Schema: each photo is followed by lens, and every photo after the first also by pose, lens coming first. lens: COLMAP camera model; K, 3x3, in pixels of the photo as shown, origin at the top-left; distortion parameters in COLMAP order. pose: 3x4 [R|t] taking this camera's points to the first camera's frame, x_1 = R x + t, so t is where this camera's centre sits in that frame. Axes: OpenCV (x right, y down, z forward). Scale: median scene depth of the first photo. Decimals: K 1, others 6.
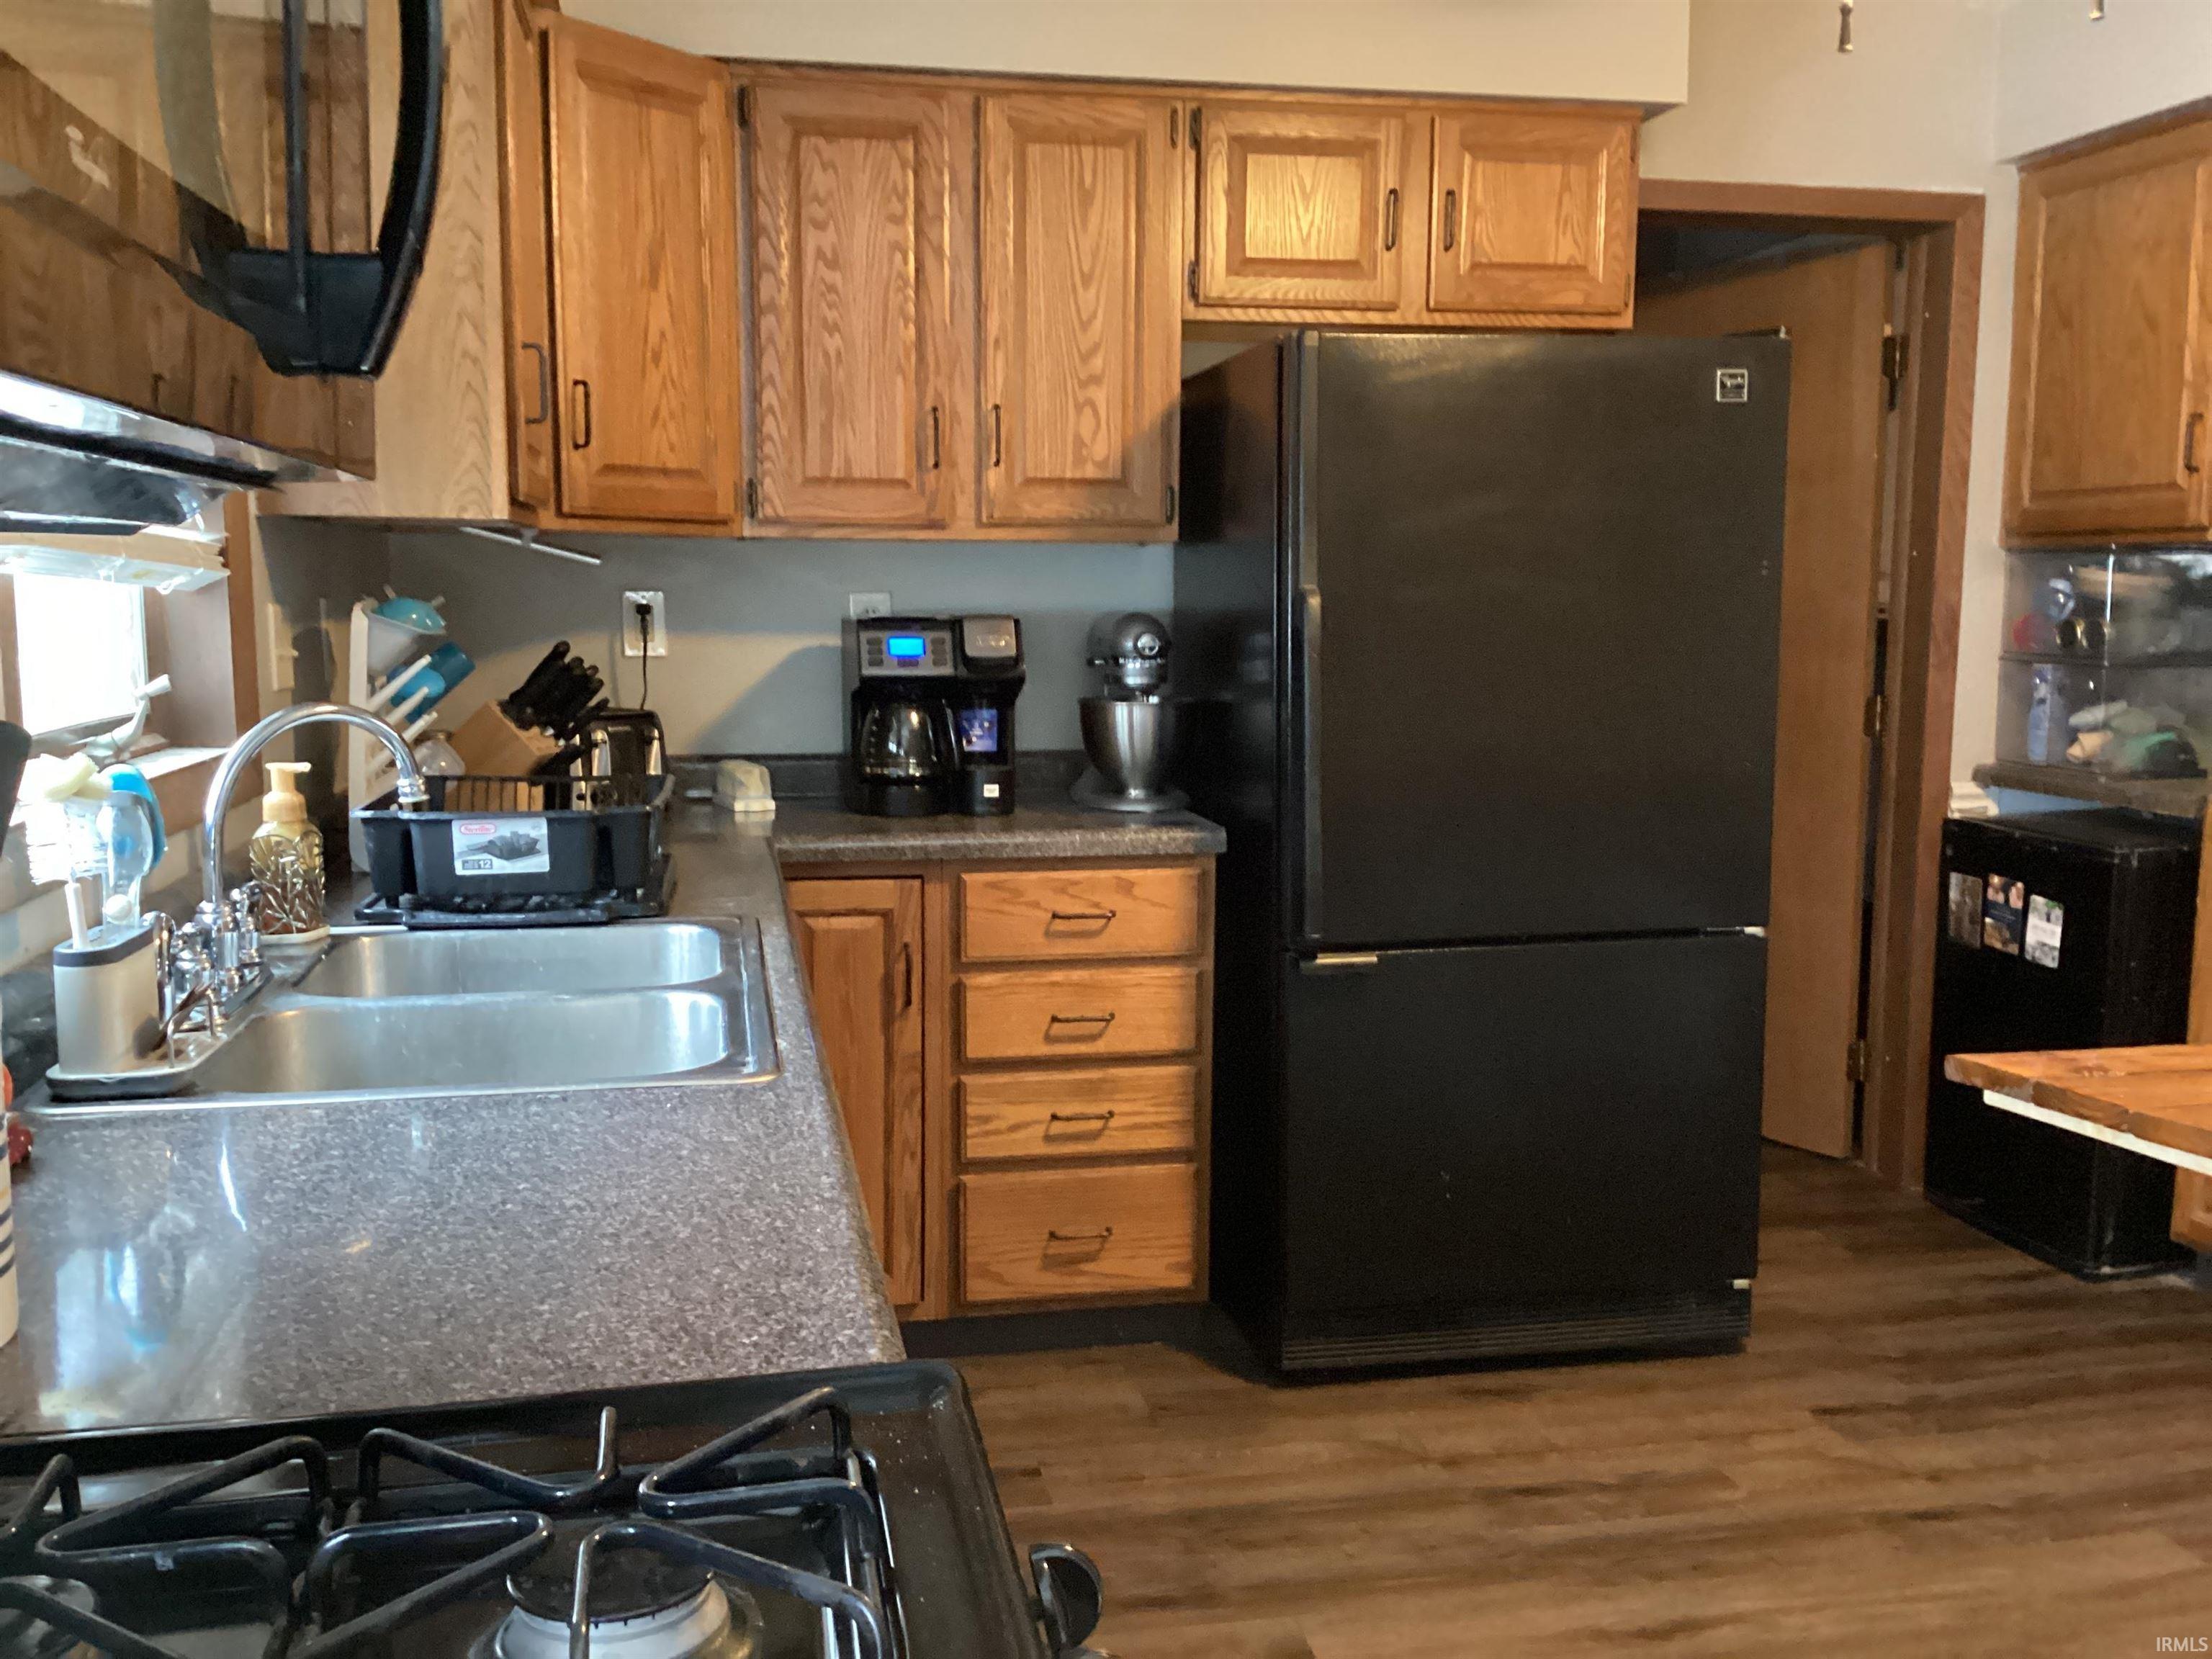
lens RADIAL K [[1990.3, 0, 1106.0], [0, 1990.3, 829.5], [0, 0, 1]] dist [0.135378, -0.274887]
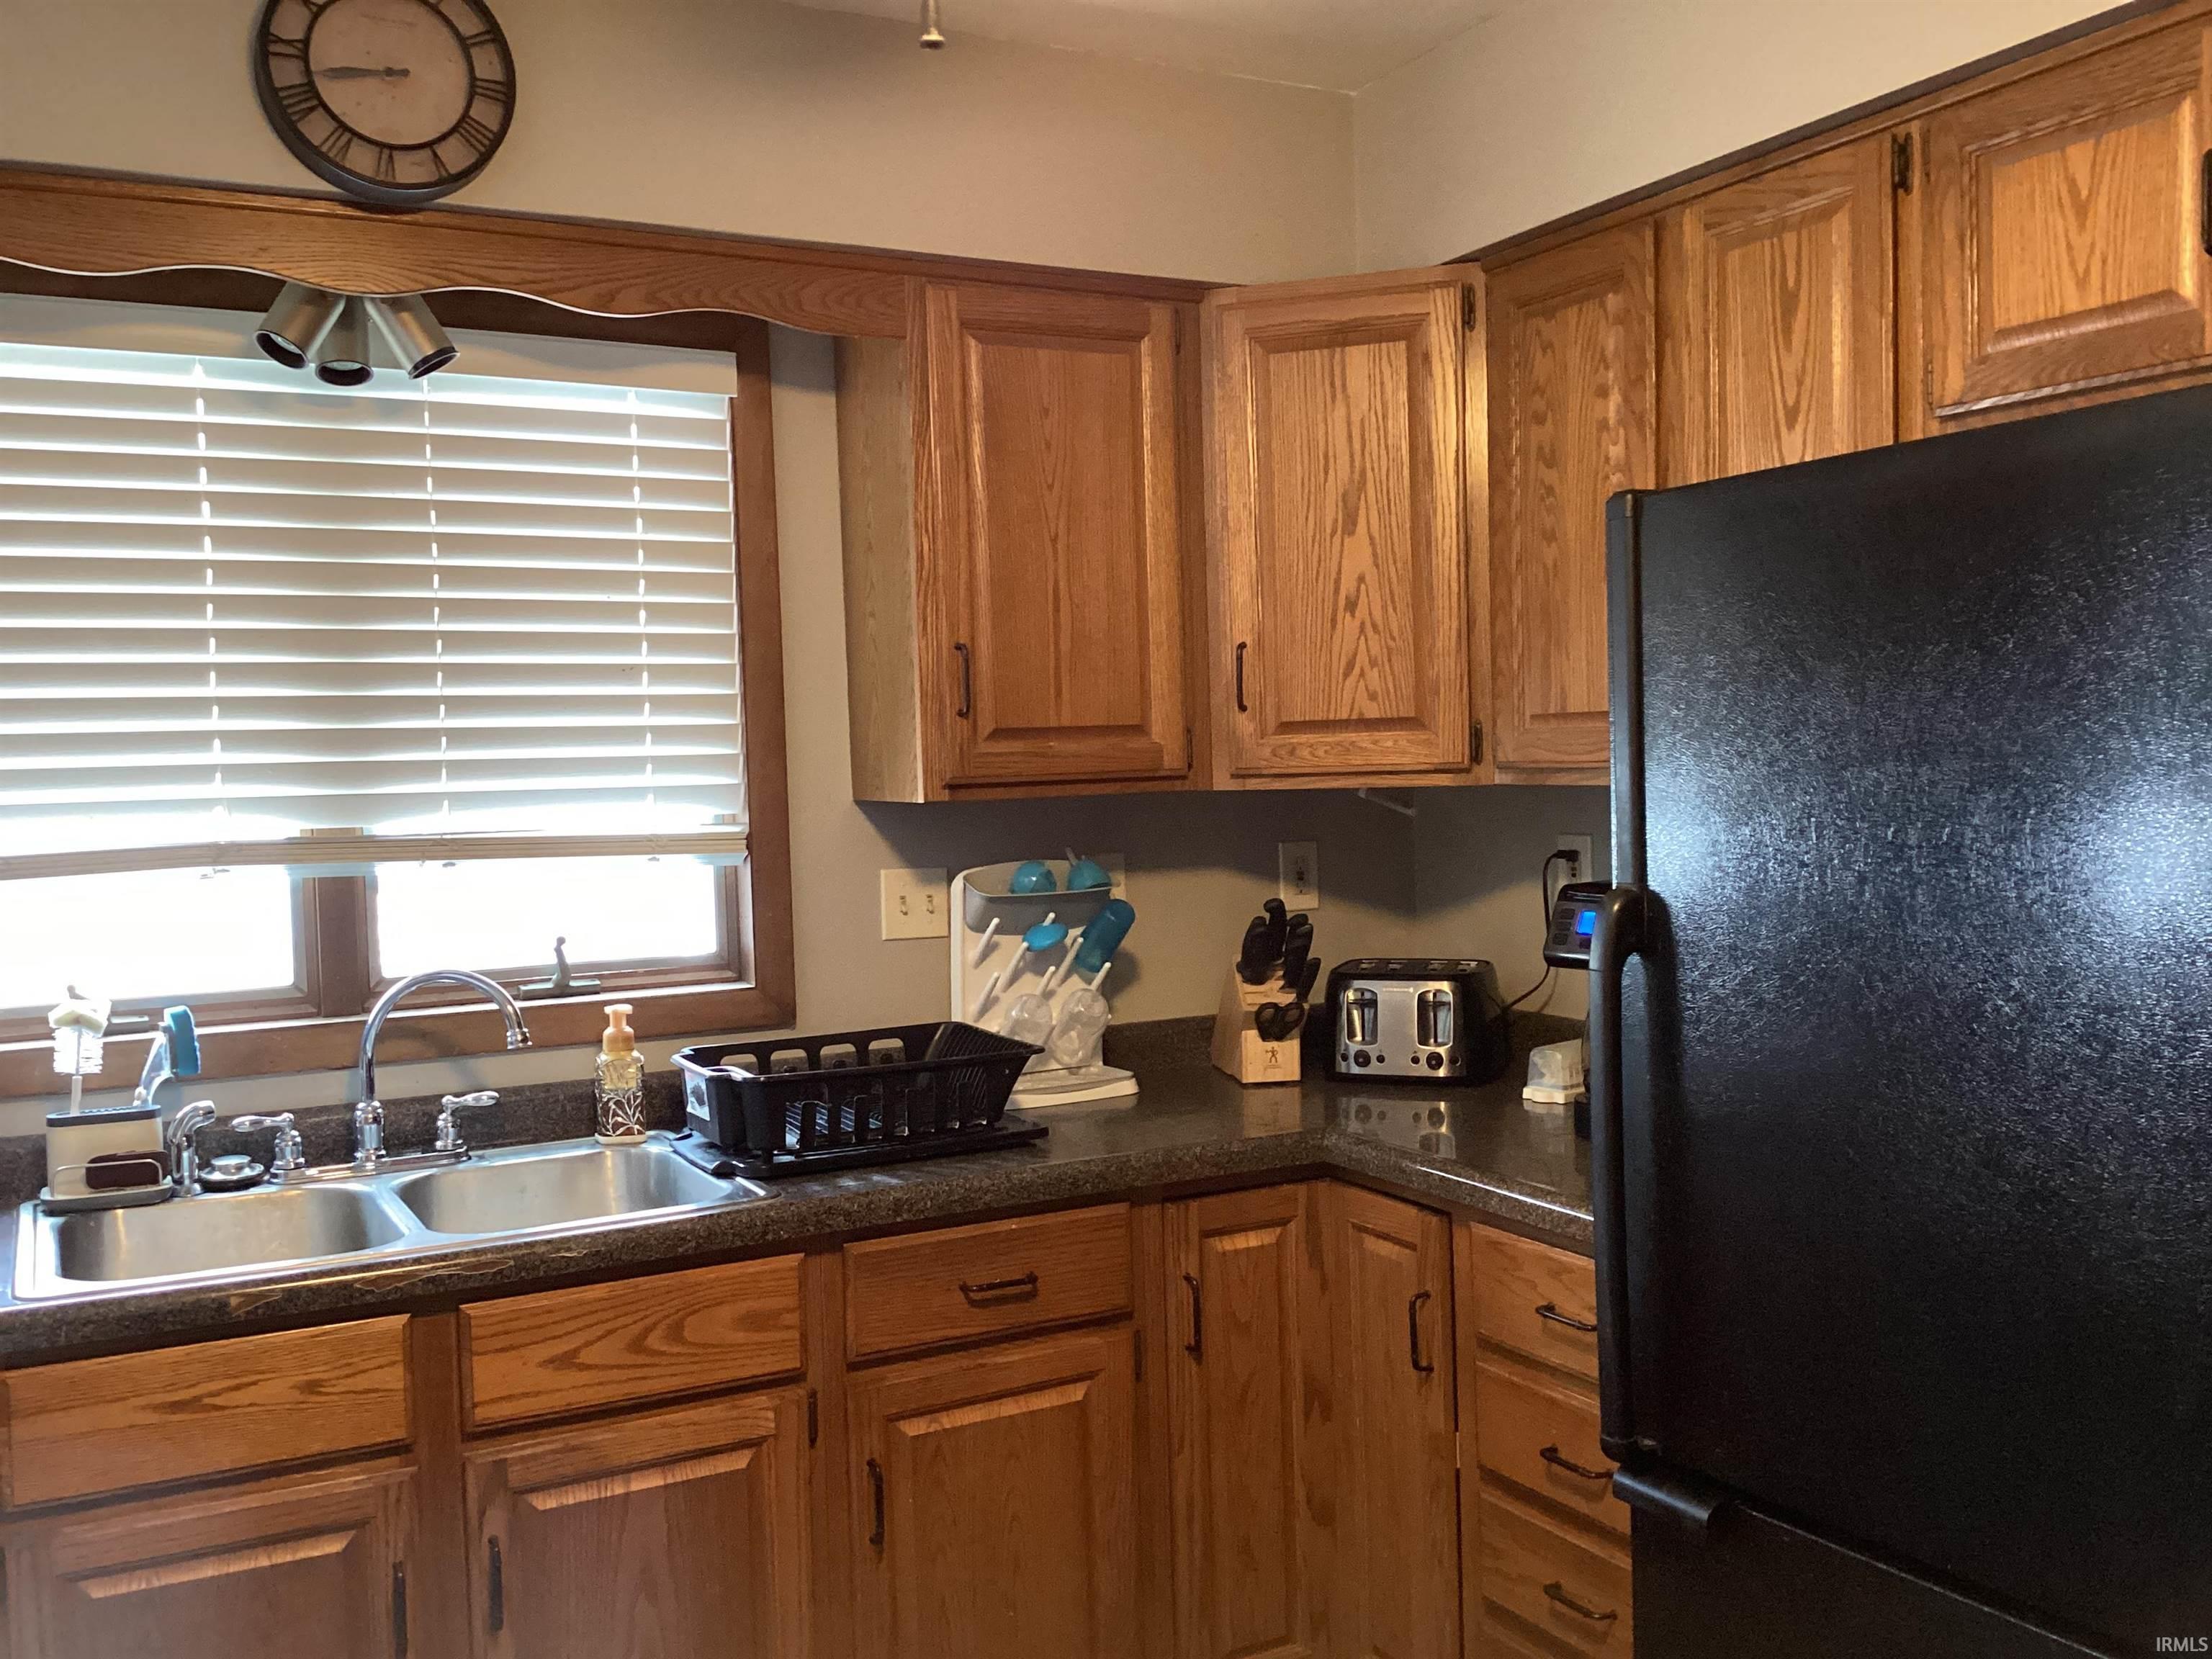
lens RADIAL K [[1990.3, 0, 1106.0], [0, 1990.3, 829.5], [0, 0, 1]] dist [0.135378, -0.274887]
pose [[0.285409, 0.026692, -0.958034, 0.614452], [-0.085471, 0.996338, 0.002296, -0.116091], [0.954587, 0.081229, 0.286645, 0.601340]]
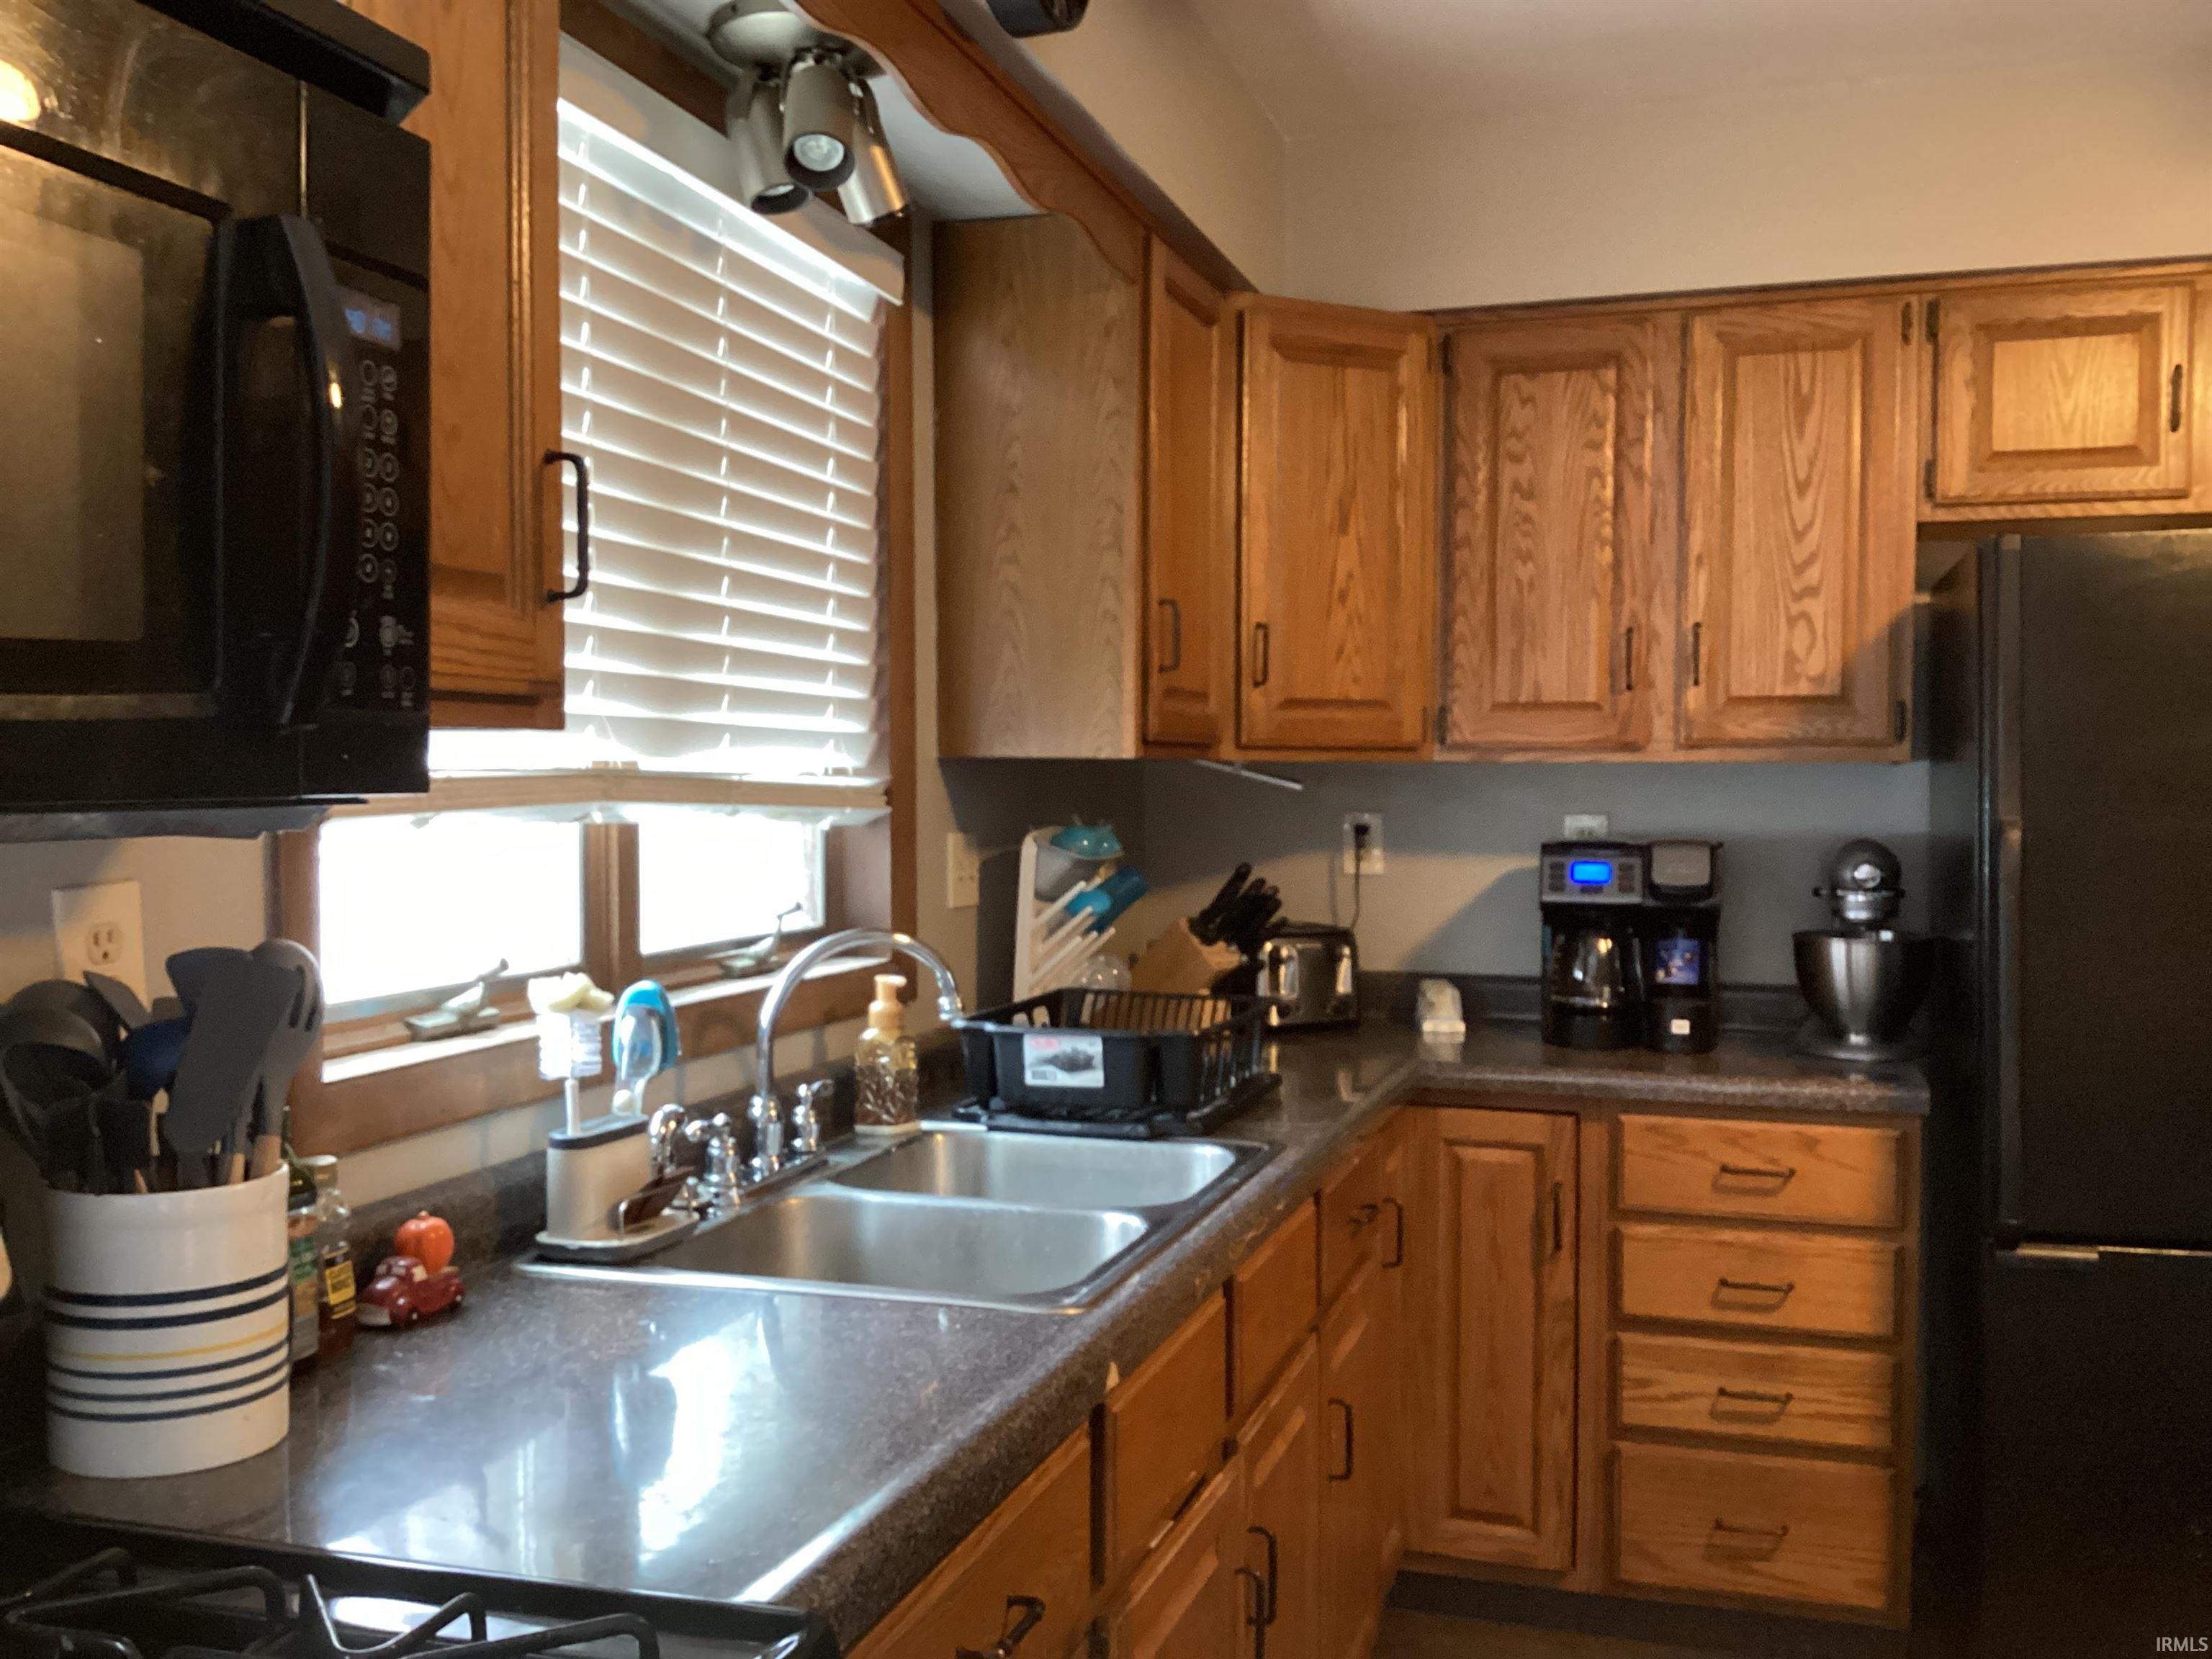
lens RADIAL K [[2006.5, 0, 1106.0], [0, 2006.5, 829.5], [0, 0, 1]] dist [0.129017, -0.296059]
pose [[0.879596, 0.010641, -0.475602, 0.162539], [-0.056229, 0.995067, -0.081727, -0.019341], [0.472386, 0.098629, 0.875856, 0.028455]]
